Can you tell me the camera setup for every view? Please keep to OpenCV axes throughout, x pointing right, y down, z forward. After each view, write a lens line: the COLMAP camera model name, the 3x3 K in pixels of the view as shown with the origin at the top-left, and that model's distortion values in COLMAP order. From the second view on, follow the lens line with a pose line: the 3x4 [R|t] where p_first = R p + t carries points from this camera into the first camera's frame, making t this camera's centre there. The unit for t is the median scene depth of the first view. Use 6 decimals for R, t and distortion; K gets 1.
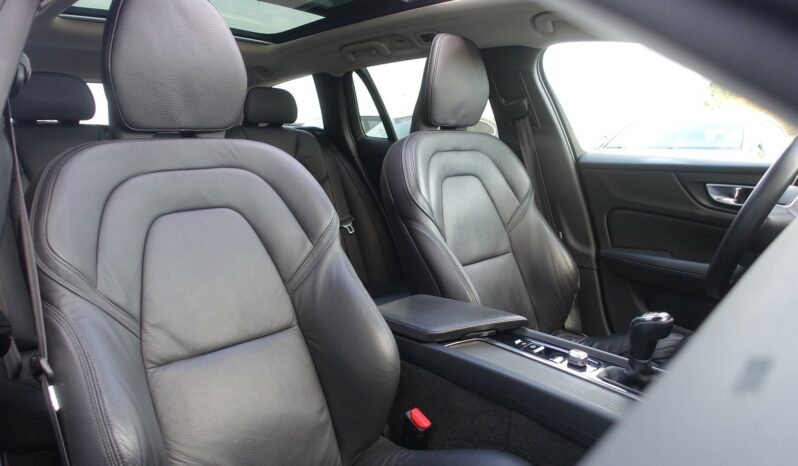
lens RADIAL K [[550.3, 0, 399.0], [0, 550.3, 233.0], [0, 0, 1]] dist [-0.002666, 0.002744]
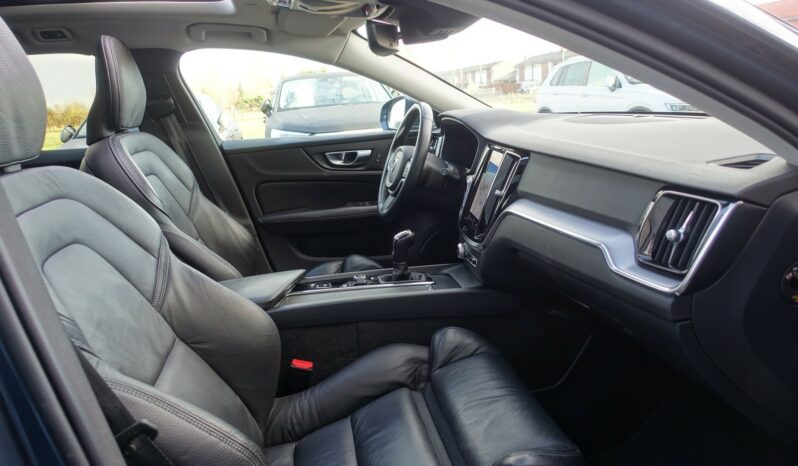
lens RADIAL K [[550.3, 0, 399.0], [0, 550.3, 233.0], [0, 0, 1]] dist [-0.002666, 0.002744]
pose [[0.542590, -0.241437, 0.804552, -0.525819], [0.211579, 0.966204, 0.147258, -0.058262], [-0.812915, 0.090325, 0.575336, 0.043488]]
